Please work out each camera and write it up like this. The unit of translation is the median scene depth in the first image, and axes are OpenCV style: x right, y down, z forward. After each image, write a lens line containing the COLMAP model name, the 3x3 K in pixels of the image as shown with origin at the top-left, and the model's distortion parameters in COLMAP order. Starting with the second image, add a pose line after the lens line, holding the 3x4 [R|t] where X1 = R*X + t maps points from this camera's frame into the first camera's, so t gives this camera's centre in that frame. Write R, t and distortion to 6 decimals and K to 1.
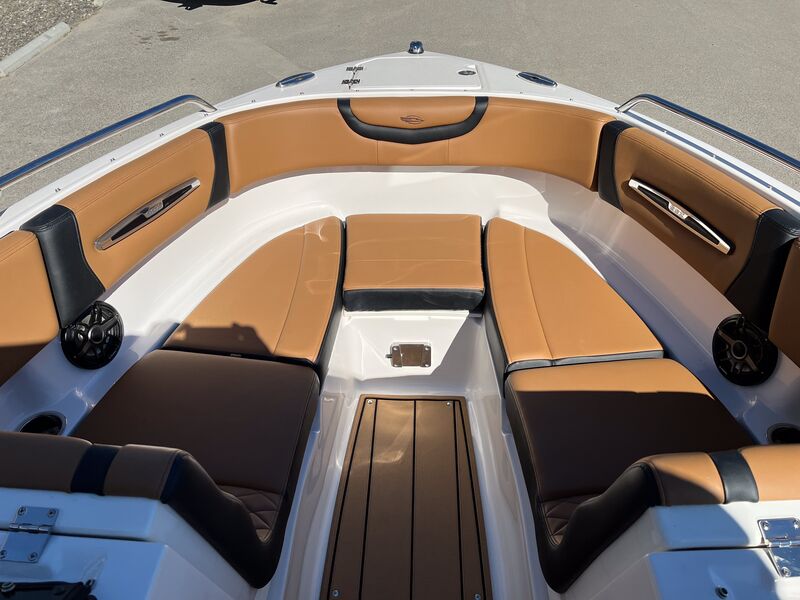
lens RADIAL K [[593.0, 0, 391.3], [0, 593.0, 300.8], [0, 0, 1]] dist [0.060765, -0.081747]
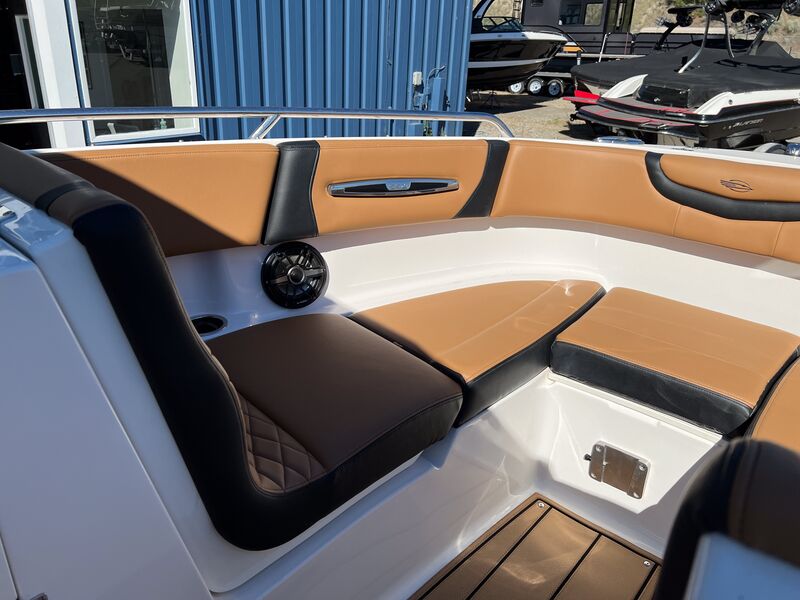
lens RADIAL K [[593.0, 0, 391.3], [0, 593.0, 300.8], [0, 0, 1]] dist [0.060765, -0.081747]
pose [[0.777358, 0.295691, -0.555231, 0.170243], [-0.437026, 0.888710, -0.138577, 0.137483], [0.452463, 0.350374, 0.820070, 0.222009]]
